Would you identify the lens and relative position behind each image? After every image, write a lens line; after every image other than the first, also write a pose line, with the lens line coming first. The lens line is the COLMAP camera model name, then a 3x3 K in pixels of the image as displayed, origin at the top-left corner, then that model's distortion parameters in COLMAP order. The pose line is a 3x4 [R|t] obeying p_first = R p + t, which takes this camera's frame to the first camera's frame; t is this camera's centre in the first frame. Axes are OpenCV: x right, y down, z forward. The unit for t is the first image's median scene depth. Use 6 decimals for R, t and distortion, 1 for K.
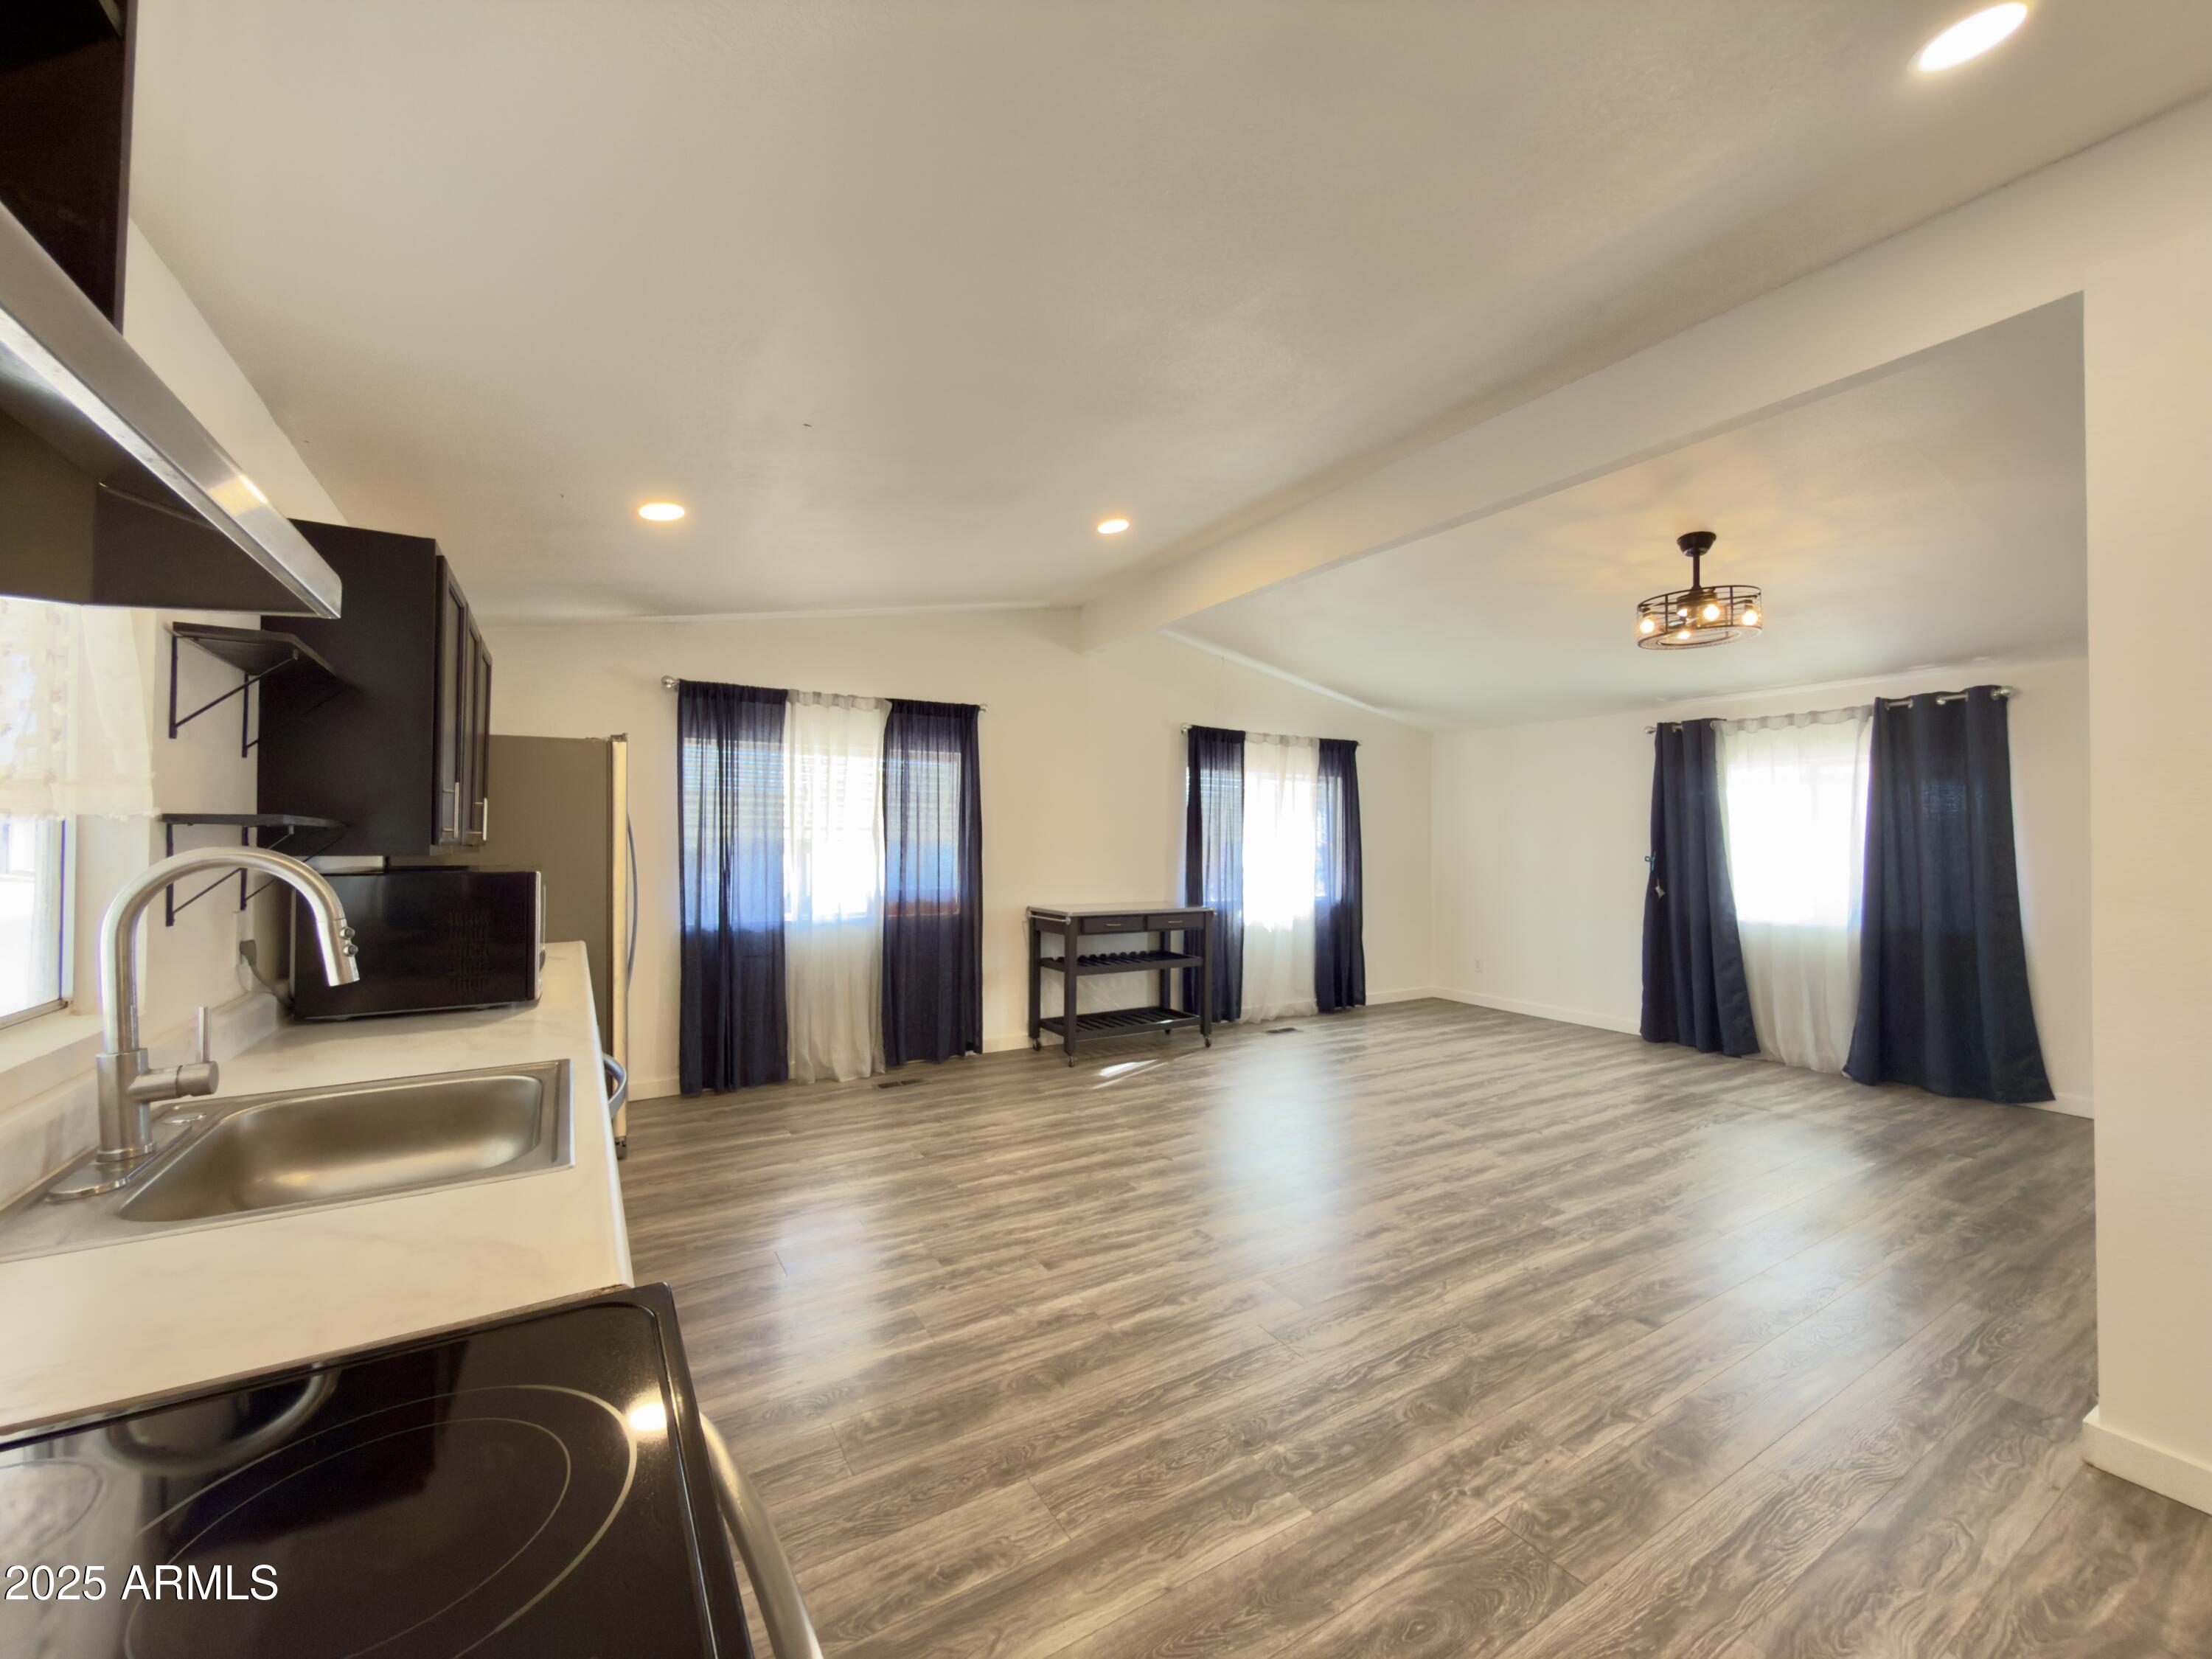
lens RADIAL K [[885.1, 0, 1098.8], [0, 885.1, 830.9], [0, 0, 1]] dist [-0.003701, -0.000060]
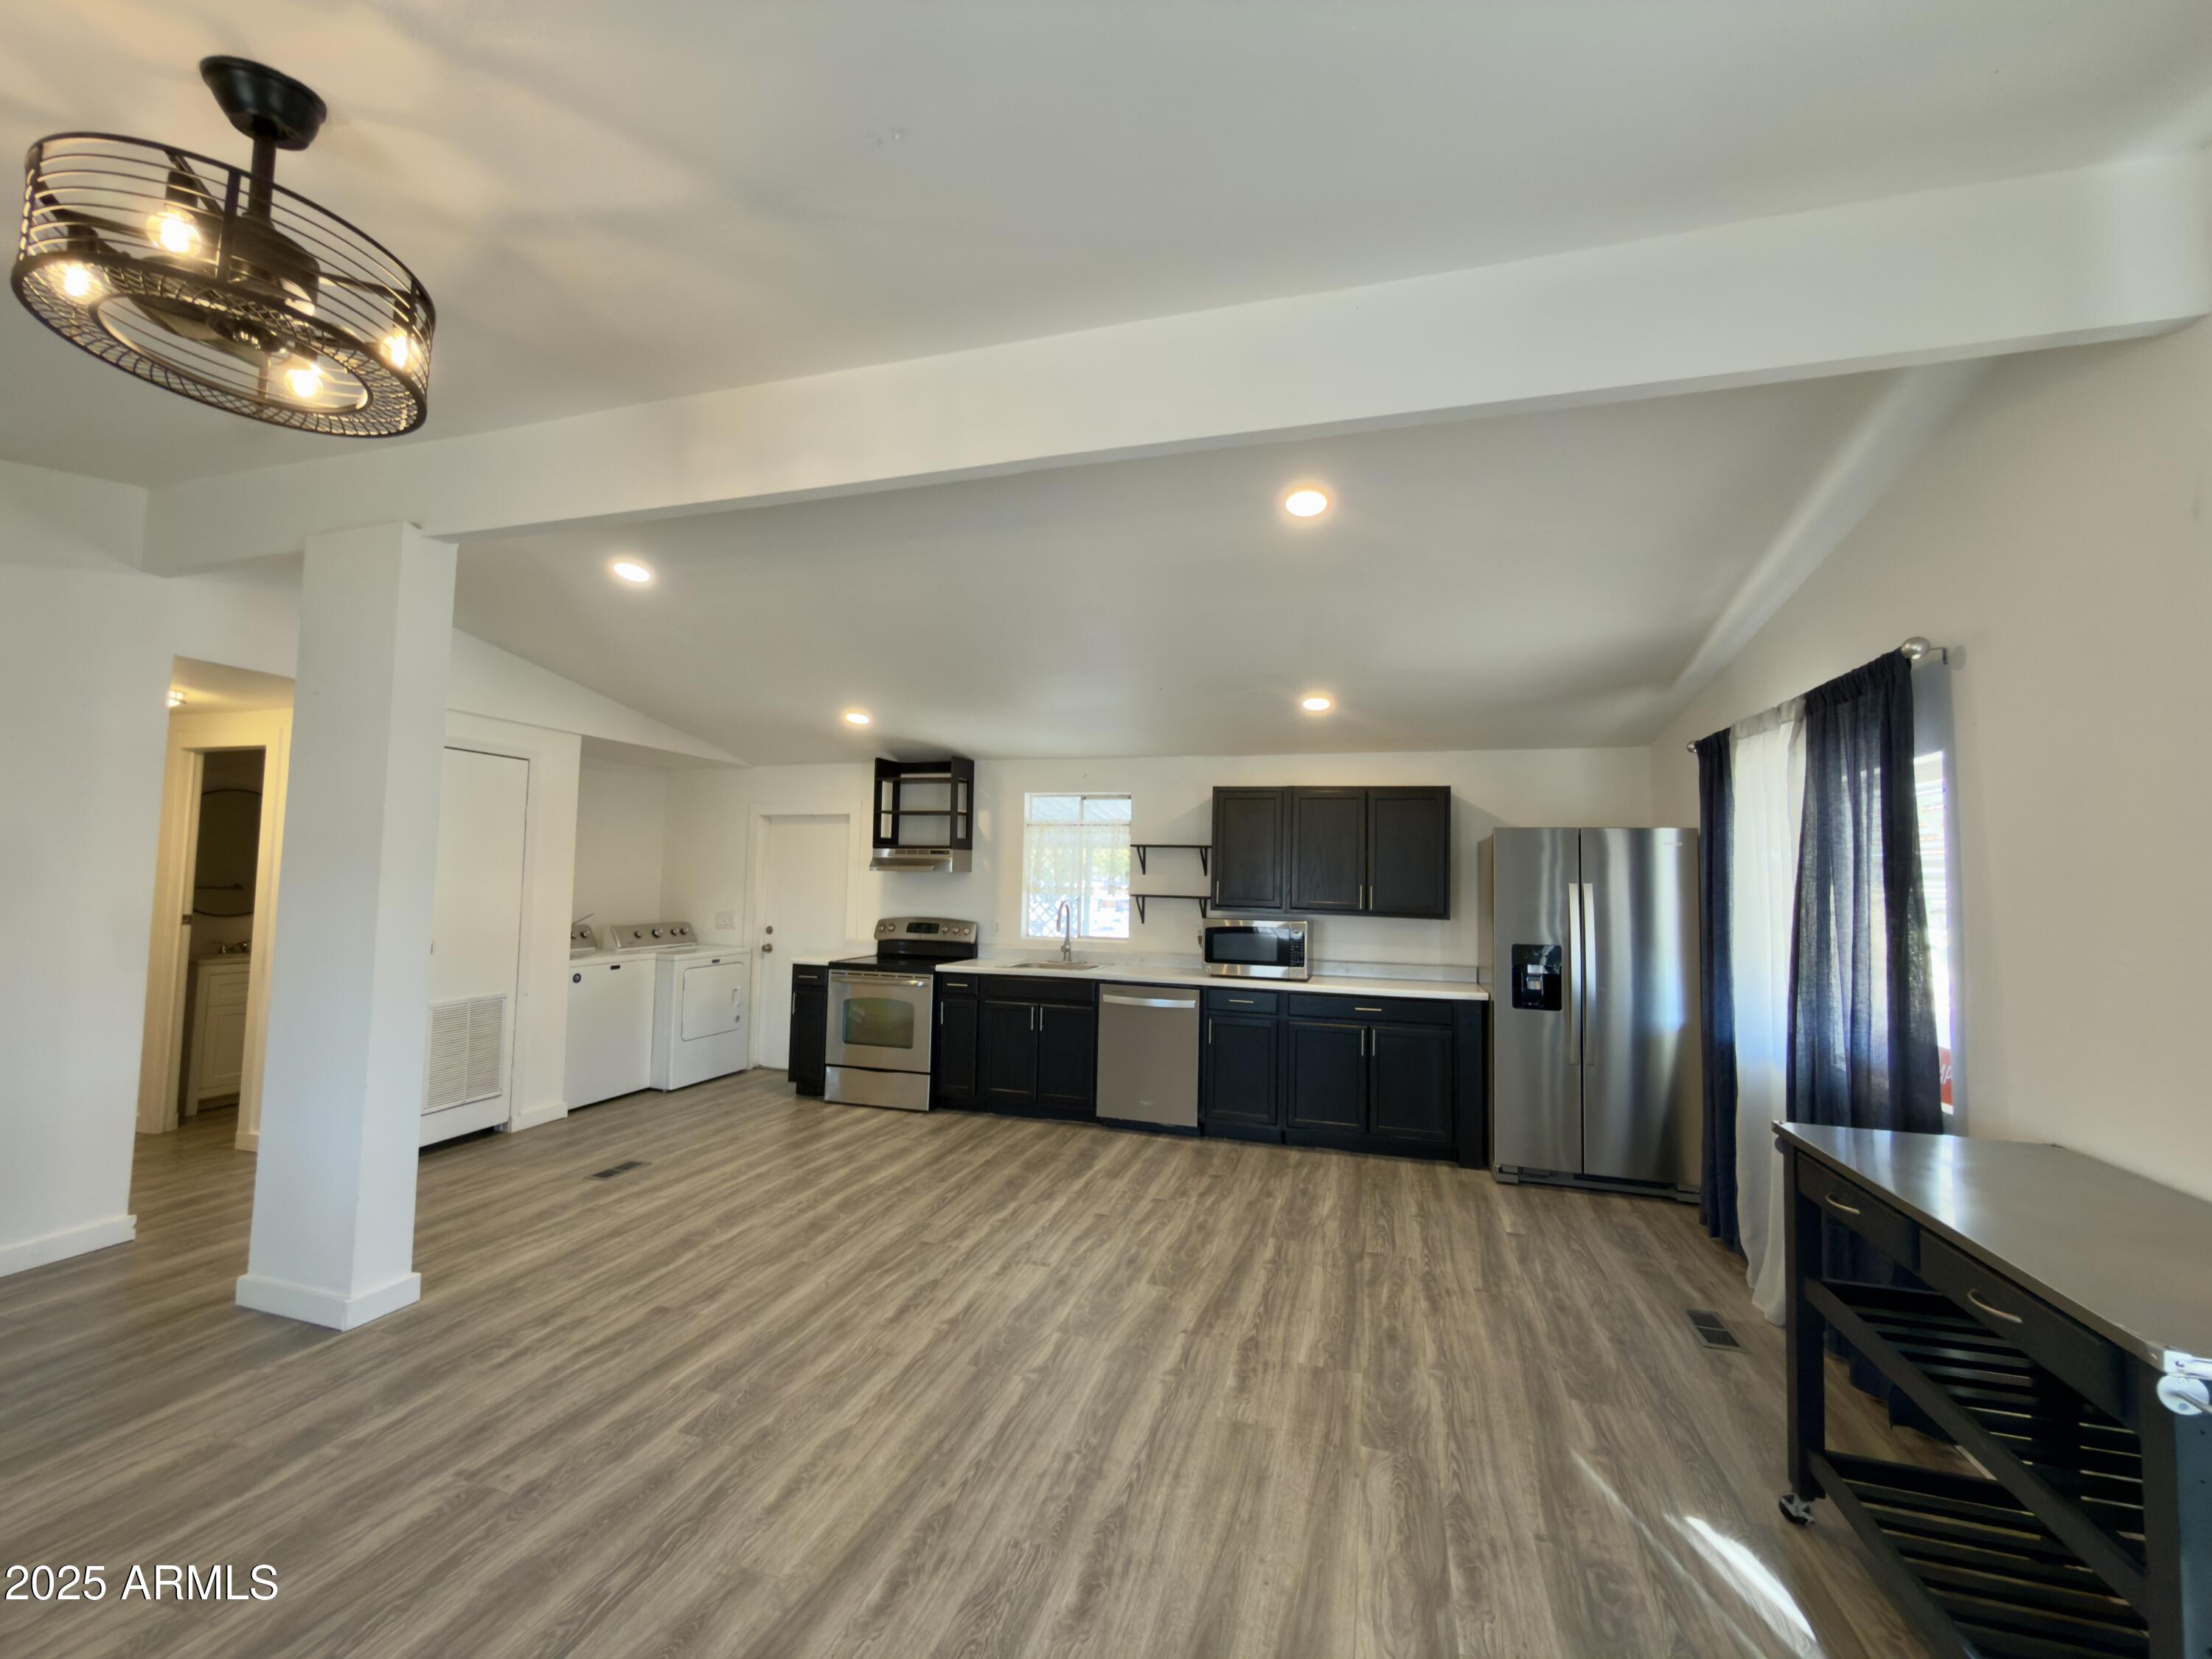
lens RADIAL K [[885.1, 0, 1105.0], [0, 885.1, 824.7], [0, 0, 1]] dist [-0.003701, -0.000060]
pose [[-0.744330, -0.064774, -0.664664, 0.656880], [-0.019426, 0.996964, -0.075403, -0.010289], [0.667530, -0.043213, -0.743328, 1.505324]]
